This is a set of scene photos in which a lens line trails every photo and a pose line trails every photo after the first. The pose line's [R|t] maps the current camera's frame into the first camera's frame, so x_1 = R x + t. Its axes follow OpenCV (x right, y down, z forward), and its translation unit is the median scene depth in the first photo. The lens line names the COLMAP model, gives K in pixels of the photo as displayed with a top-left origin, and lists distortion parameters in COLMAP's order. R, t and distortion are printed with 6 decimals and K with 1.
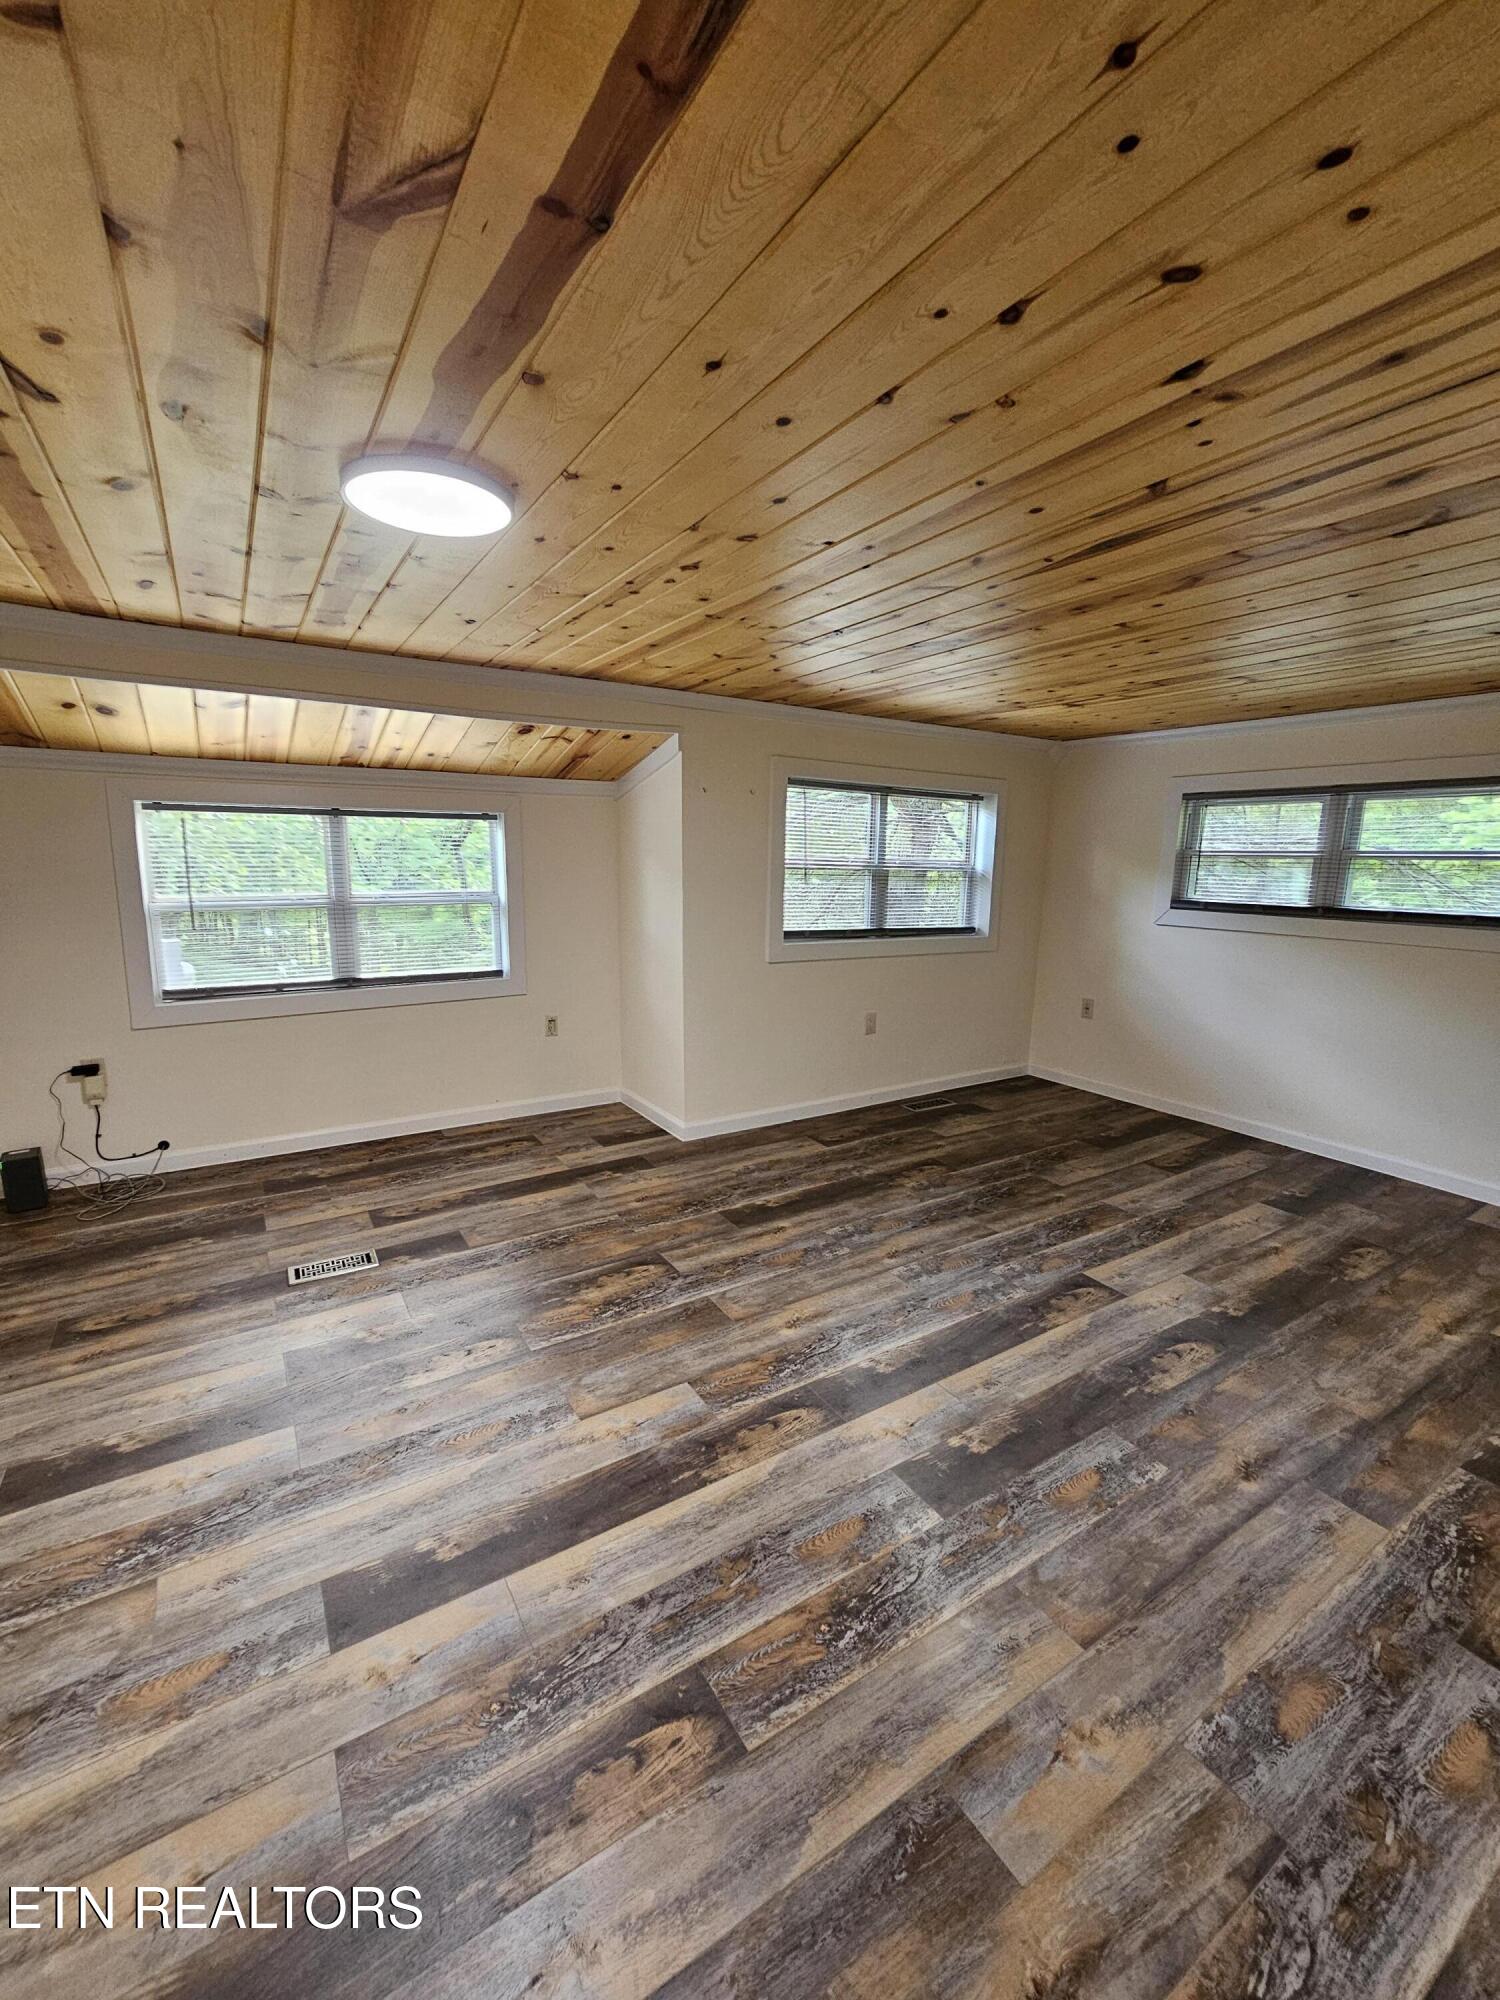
lens RADIAL K [[823.5, 0, 741.3], [0, 823.5, 1000.5], [0, 0, 1]] dist [0.000738, -0.001495]
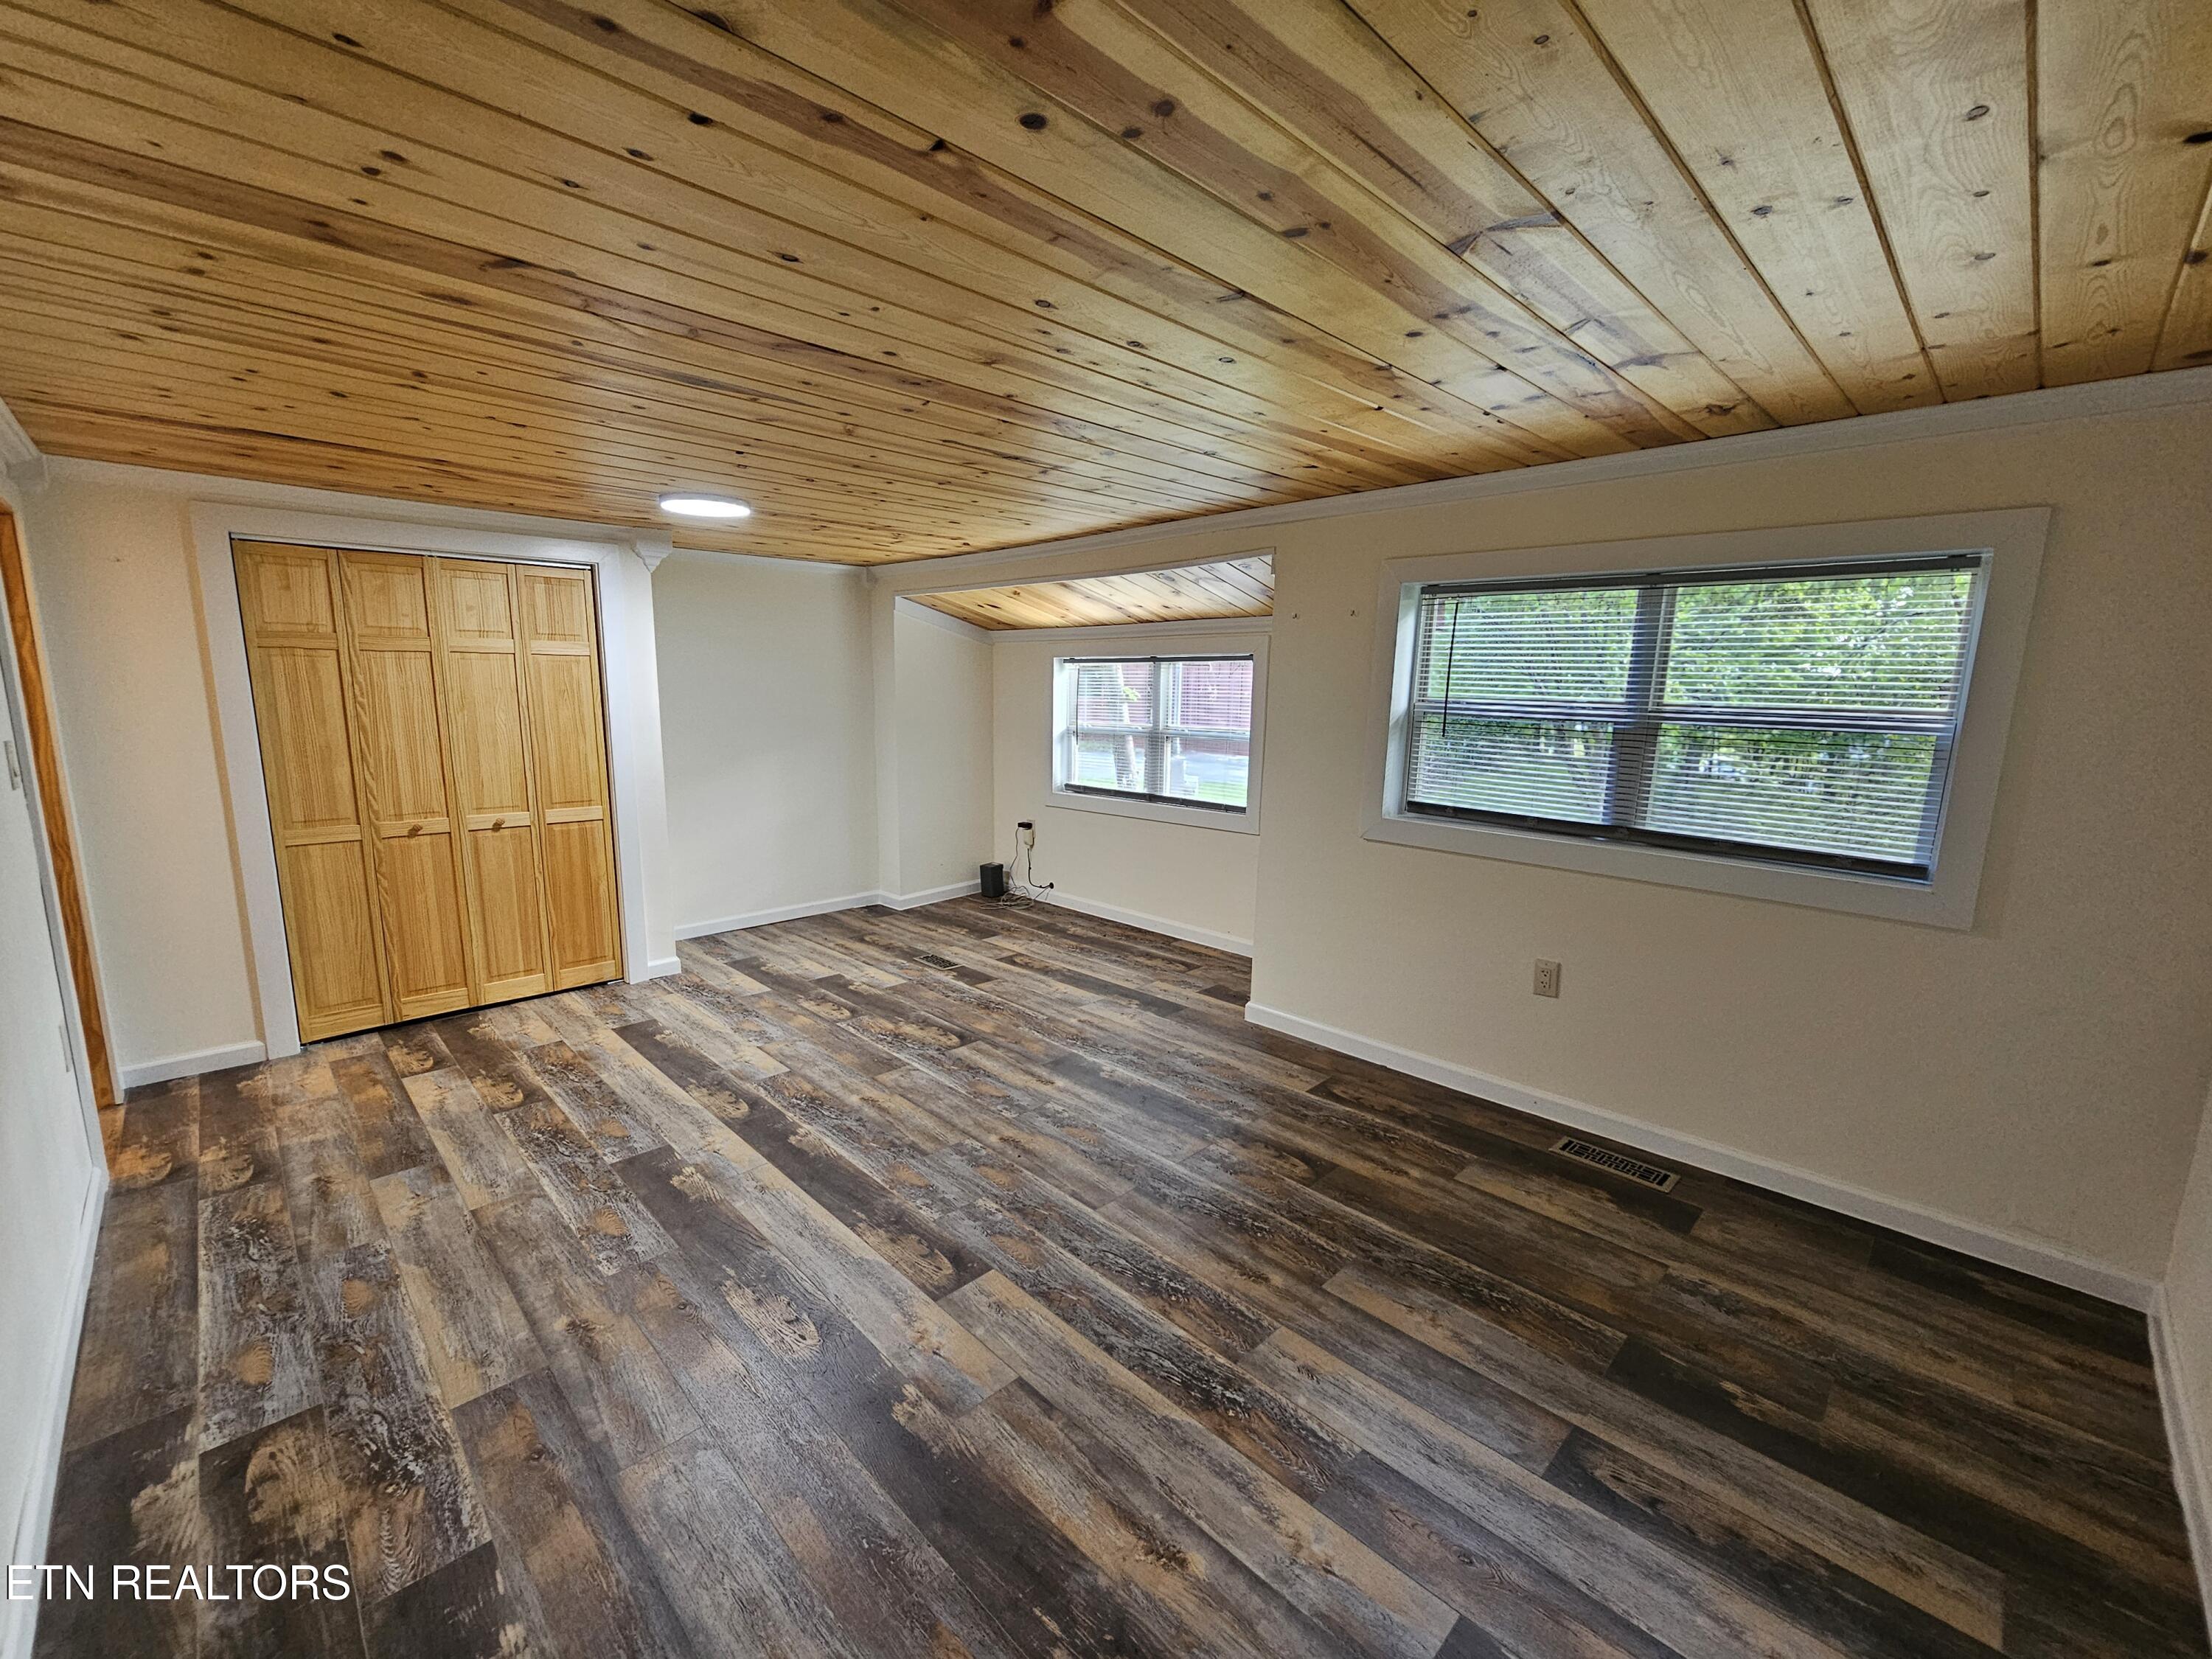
lens RADIAL K [[910.8, 0, 1101.7], [0, 910.8, 835.0], [0, 0, 1]] dist [0.000738, -0.001495]
pose [[0.218609, 0.145632, -0.964884, 1.108995], [-0.182255, 0.977495, 0.106243, -0.131913], [0.958641, 0.152629, 0.240232, 0.821605]]
